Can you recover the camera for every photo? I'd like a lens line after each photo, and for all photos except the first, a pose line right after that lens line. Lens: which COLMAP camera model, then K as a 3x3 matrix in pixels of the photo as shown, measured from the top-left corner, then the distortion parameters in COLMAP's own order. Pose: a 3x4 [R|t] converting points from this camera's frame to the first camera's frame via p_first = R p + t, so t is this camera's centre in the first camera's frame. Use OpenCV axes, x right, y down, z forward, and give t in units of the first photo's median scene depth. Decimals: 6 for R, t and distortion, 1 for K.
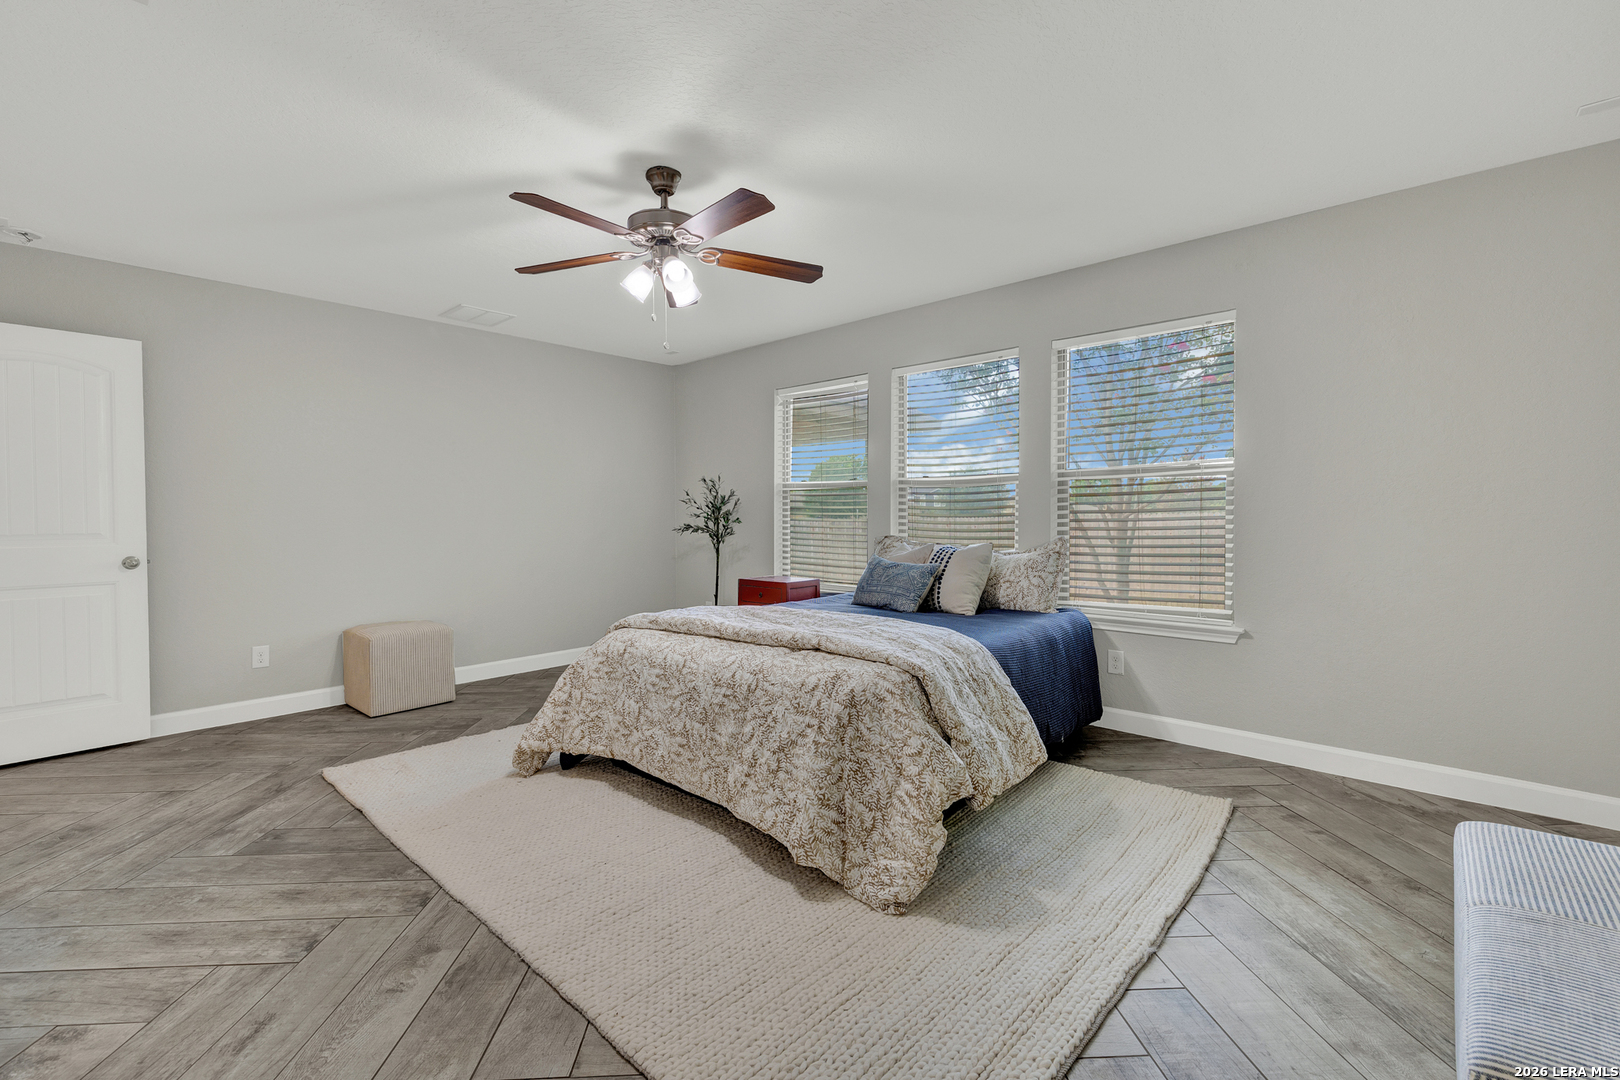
lens RADIAL K [[697.8, 0, 800.0], [0, 697.8, 525.2], [0, 0, 1]] dist [-0.021159, 0.007444]
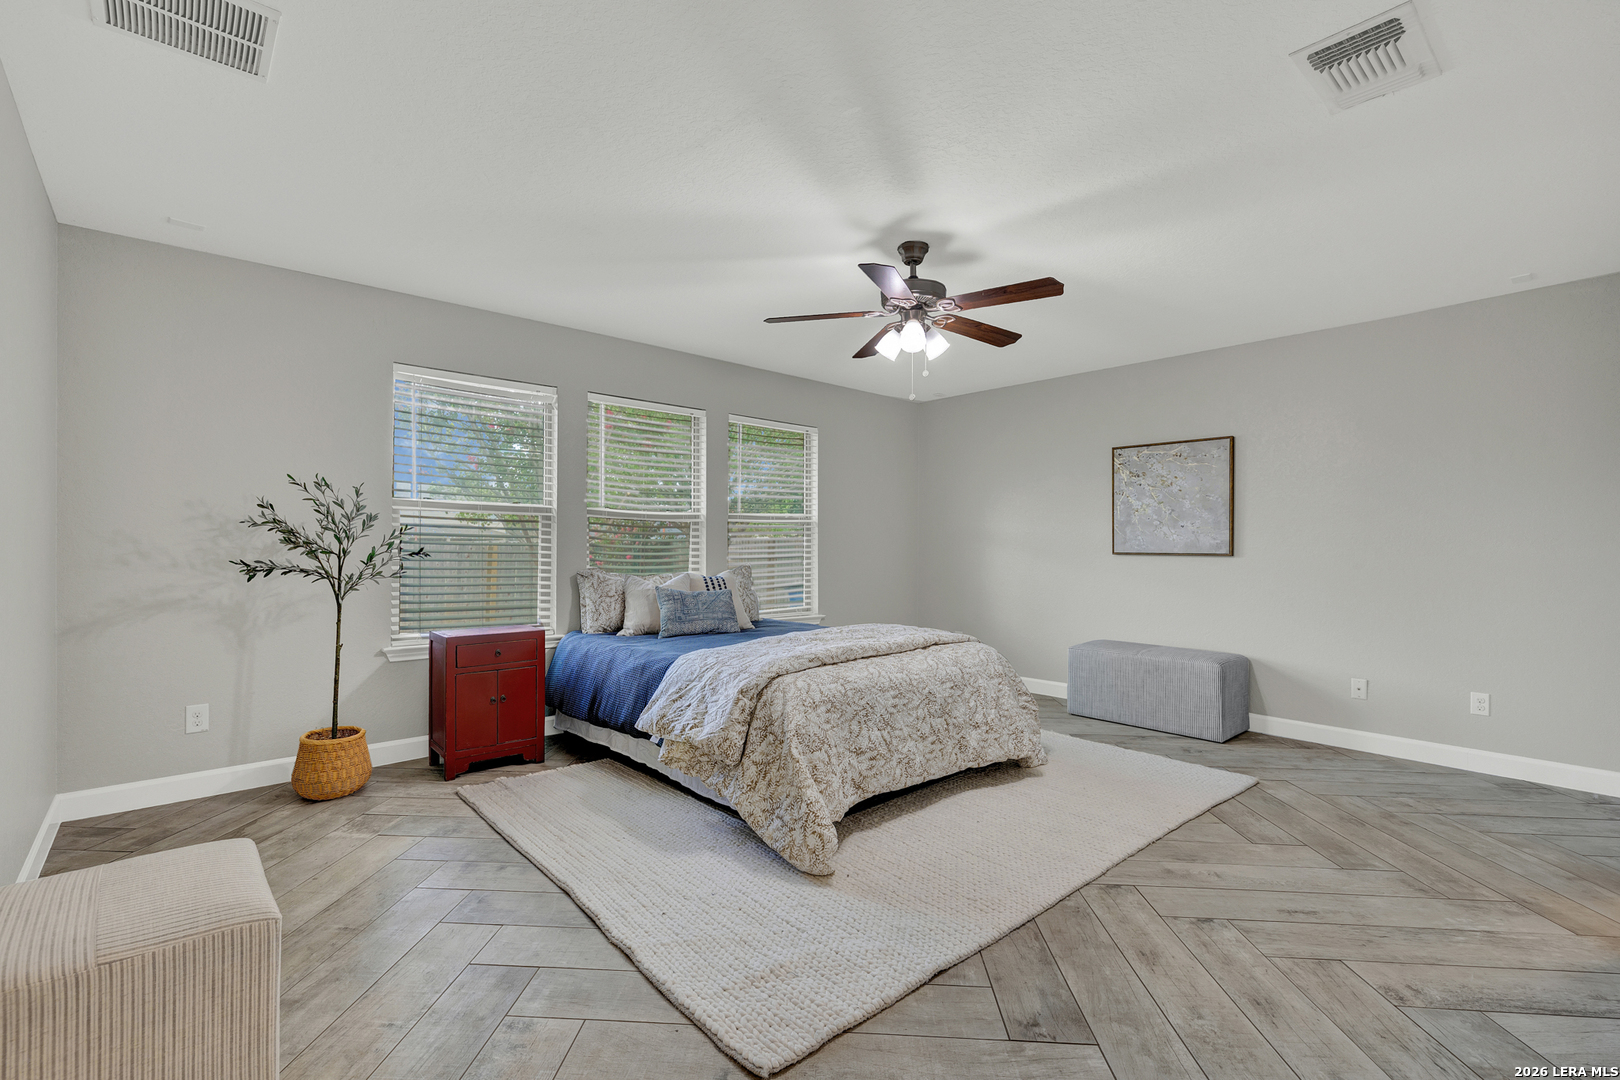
lens RADIAL K [[696.4, 0, 800.7], [0, 696.4, 532.7], [0, 0, 1]] dist [-0.047254, 0.019440]
pose [[0.144052, 0.022116, 0.989323, -1.437557], [0.013526, 0.999613, -0.024316, -0.011815], [-0.989478, 0.016885, 0.143697, 1.106066]]
